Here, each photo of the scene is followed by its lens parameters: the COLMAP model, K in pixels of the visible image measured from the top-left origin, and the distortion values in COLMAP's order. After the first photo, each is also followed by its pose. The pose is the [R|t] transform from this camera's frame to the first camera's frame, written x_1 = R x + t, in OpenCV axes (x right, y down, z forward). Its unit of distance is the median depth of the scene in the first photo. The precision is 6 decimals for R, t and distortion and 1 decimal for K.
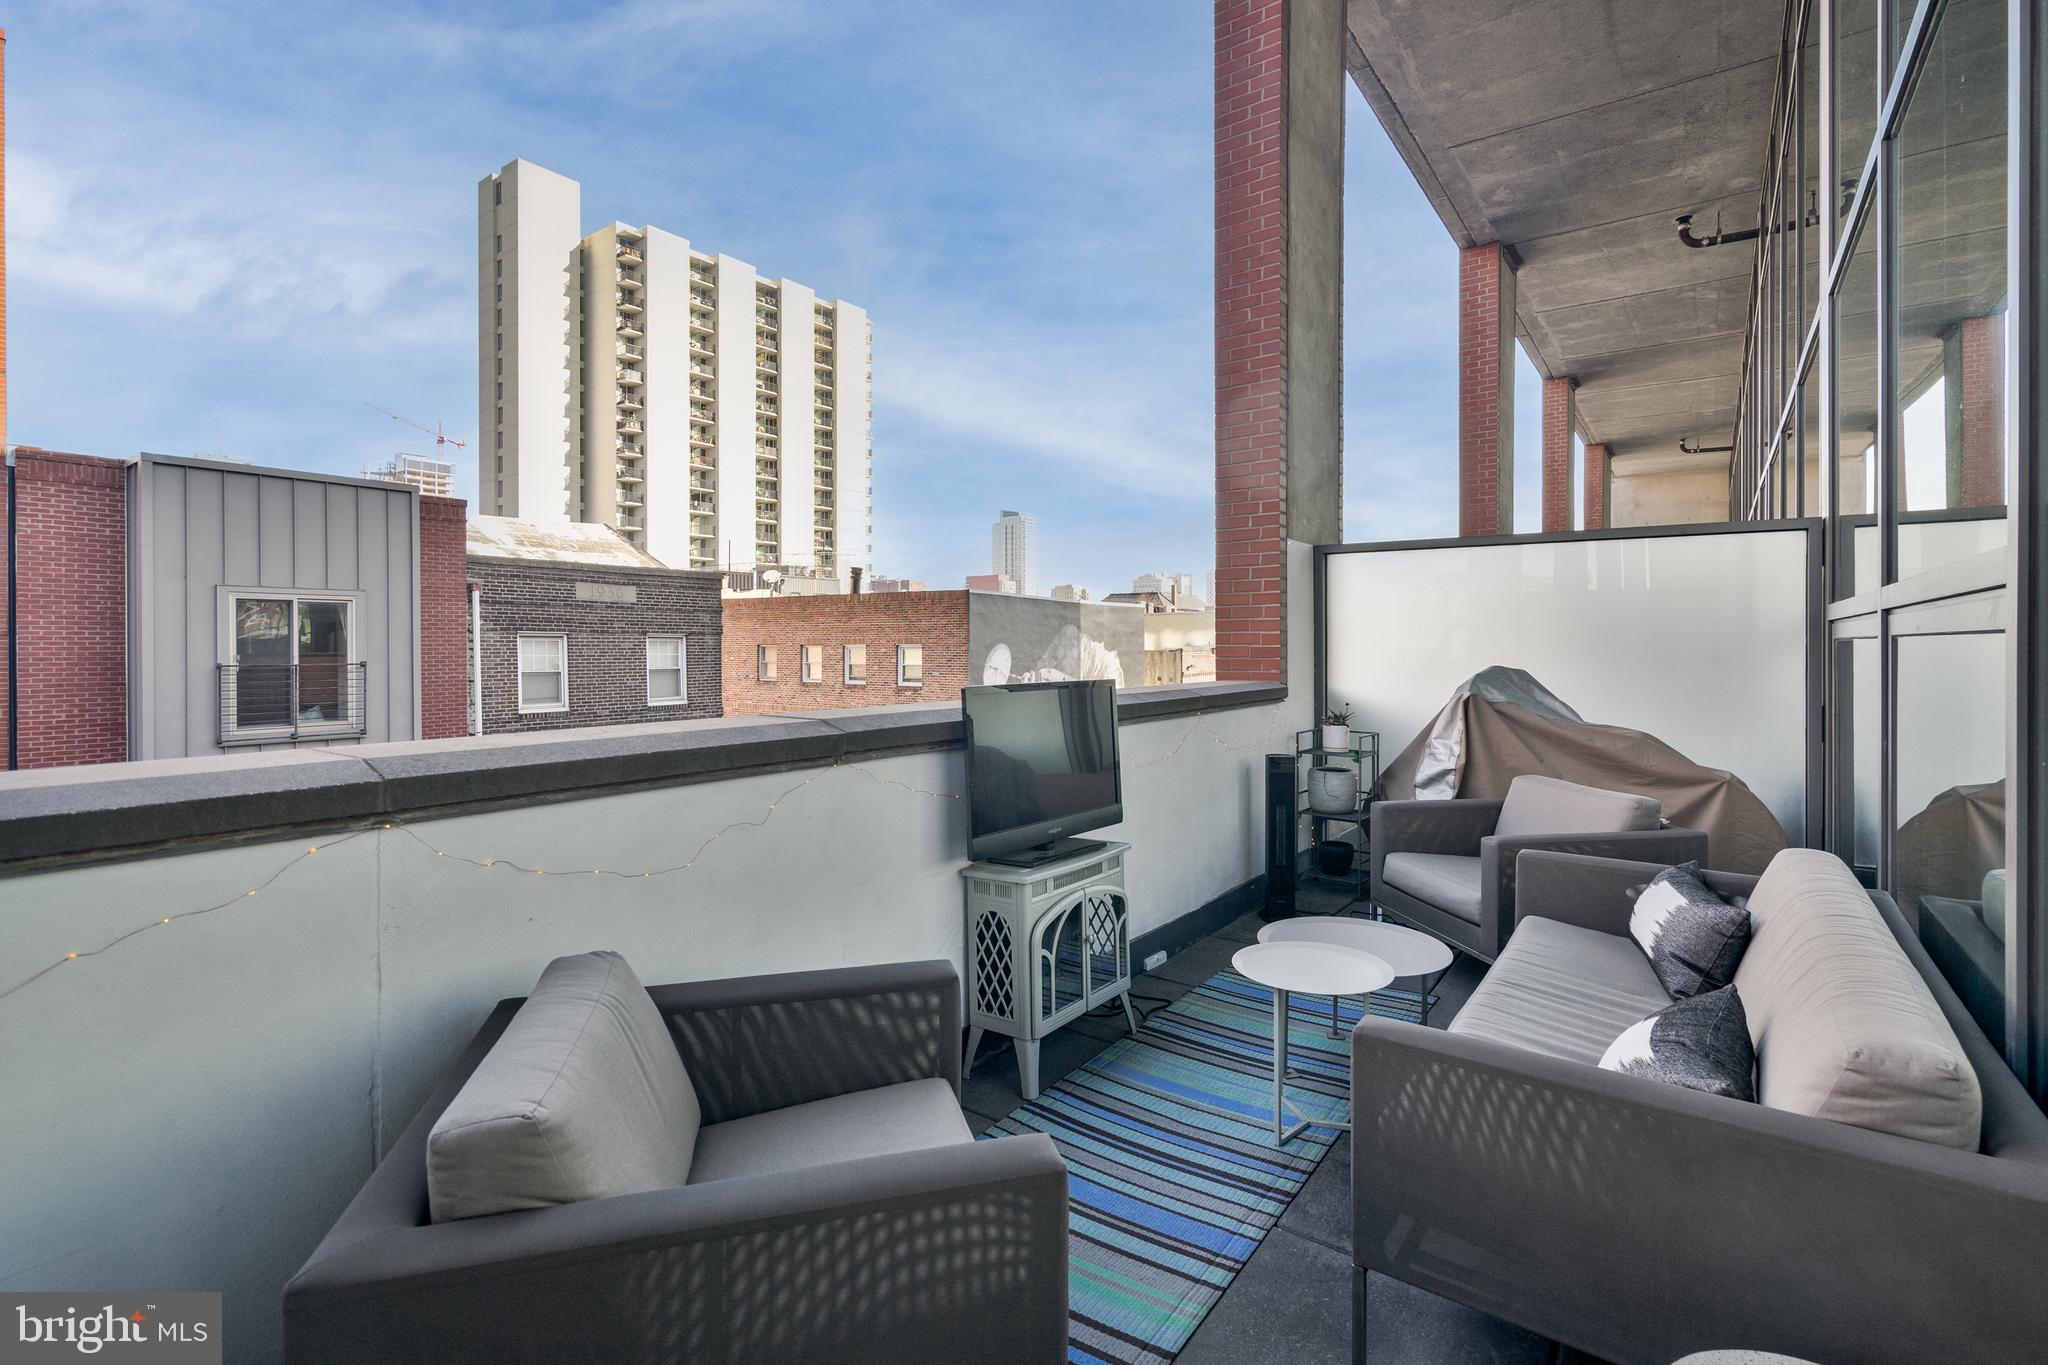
lens RADIAL K [[943.4, 0, 1031.1], [0, 943.4, 671.6], [0, 0, 1]] dist [0.000599, 0.000333]
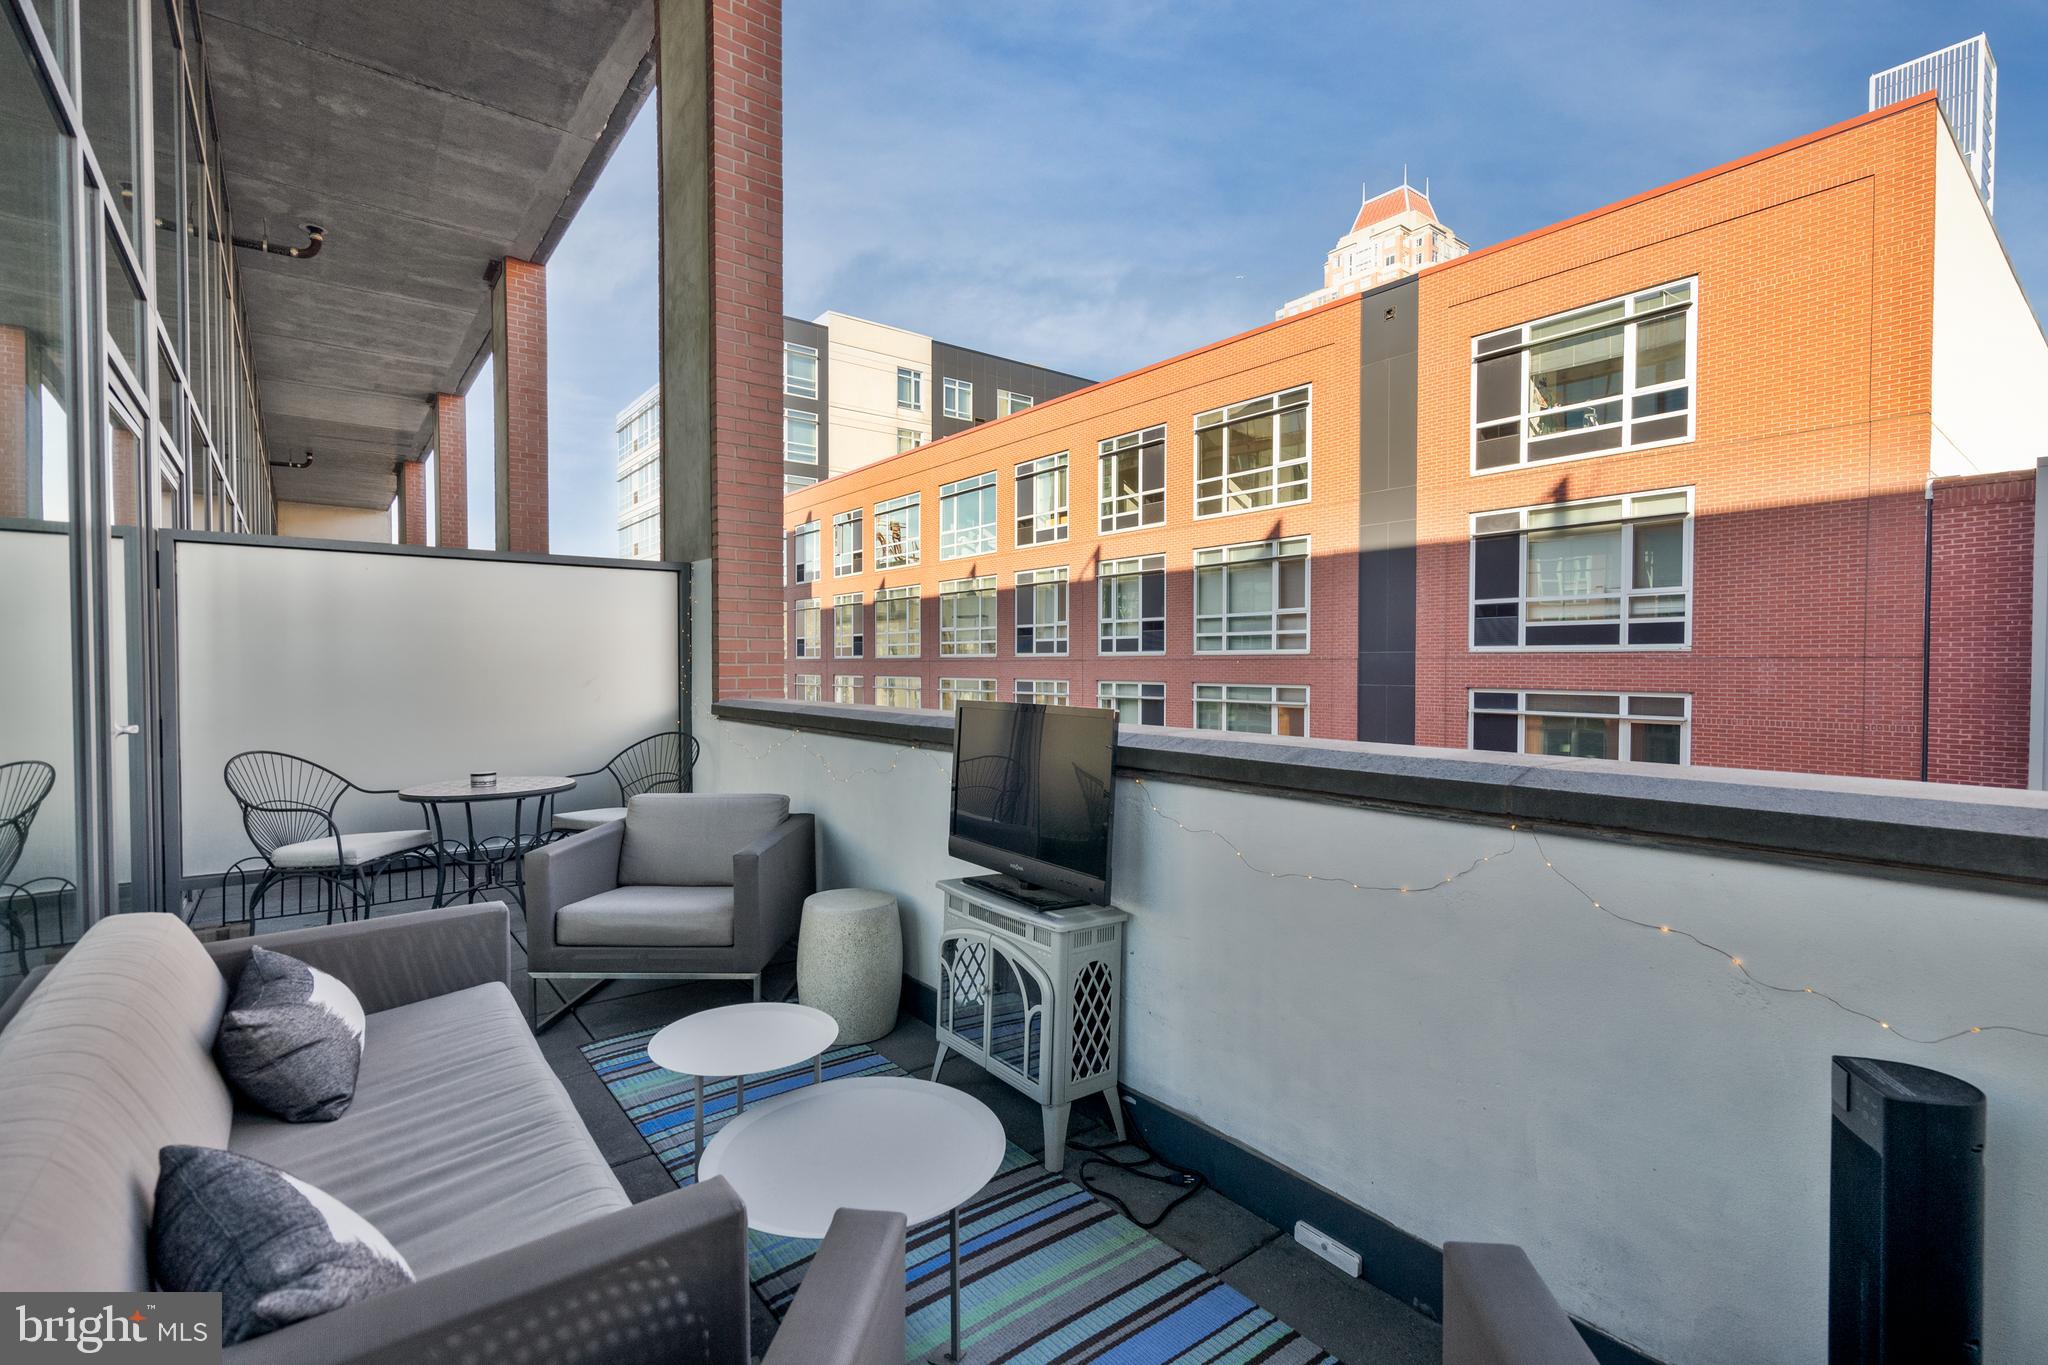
lens RADIAL K [[943.4, 0, 1031.1], [0, 943.4, 671.6], [0, 0, 1]] dist [0.000599, 0.000333]
pose [[-0.284653, 0.005725, -0.958614, 0.234727], [-0.028258, 0.999498, 0.014360, -0.008607], [0.958214, 0.031176, -0.284348, 0.331710]]
